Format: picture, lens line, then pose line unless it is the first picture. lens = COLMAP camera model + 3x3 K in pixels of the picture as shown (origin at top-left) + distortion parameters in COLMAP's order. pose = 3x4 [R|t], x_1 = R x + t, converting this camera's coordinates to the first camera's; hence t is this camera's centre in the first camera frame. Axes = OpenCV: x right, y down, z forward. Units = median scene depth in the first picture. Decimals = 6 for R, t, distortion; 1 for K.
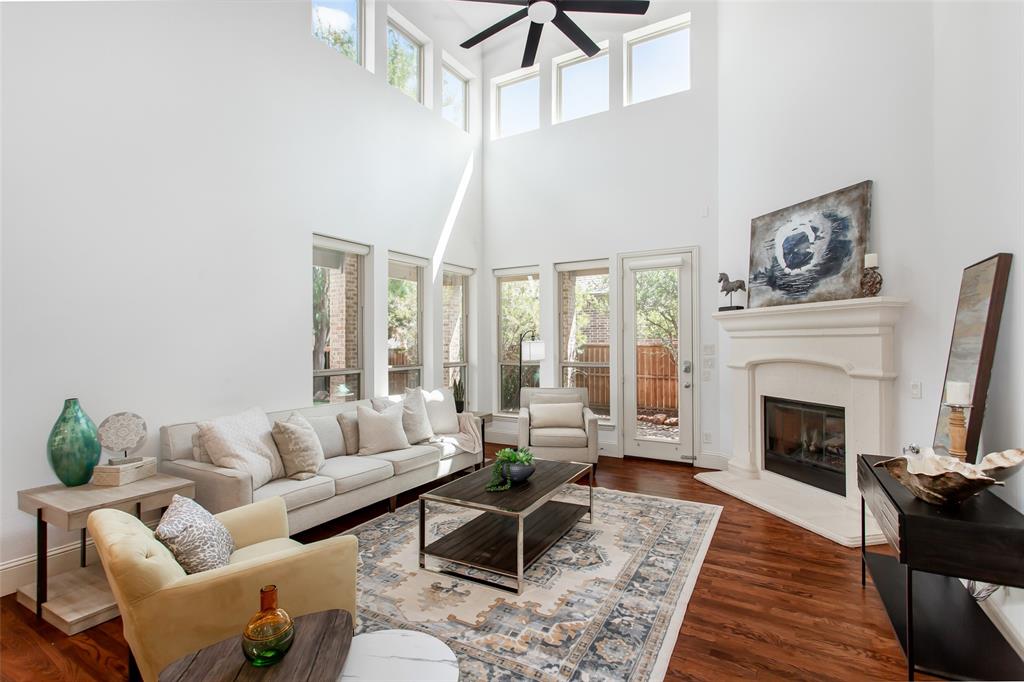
lens RADIAL K [[496.3, 0, 489.0], [0, 496.3, 342.4], [0, 0, 1]] dist [0.001341, 0.003381]
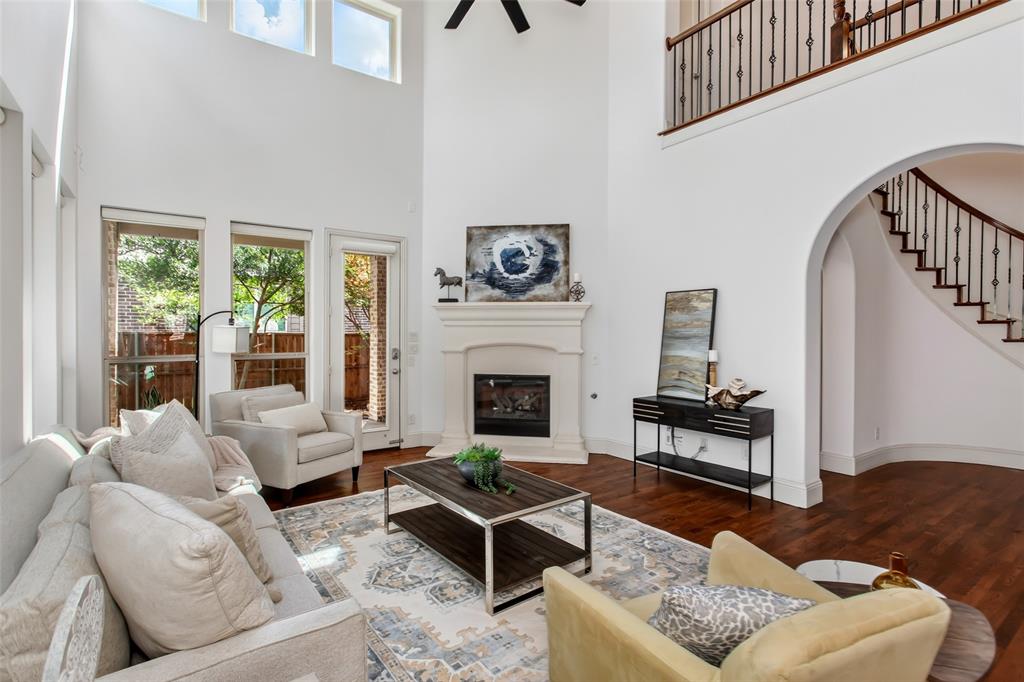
lens RADIAL K [[496.3, 0, 542.3], [0, 496.3, 336.2], [0, 0, 1]] dist [0.001341, 0.003381]
pose [[0.359591, -0.004200, 0.933101, -0.612705], [-0.005231, 0.999965, 0.006517, 0.006895], [-0.933095, -0.007225, 0.359556, 0.473483]]
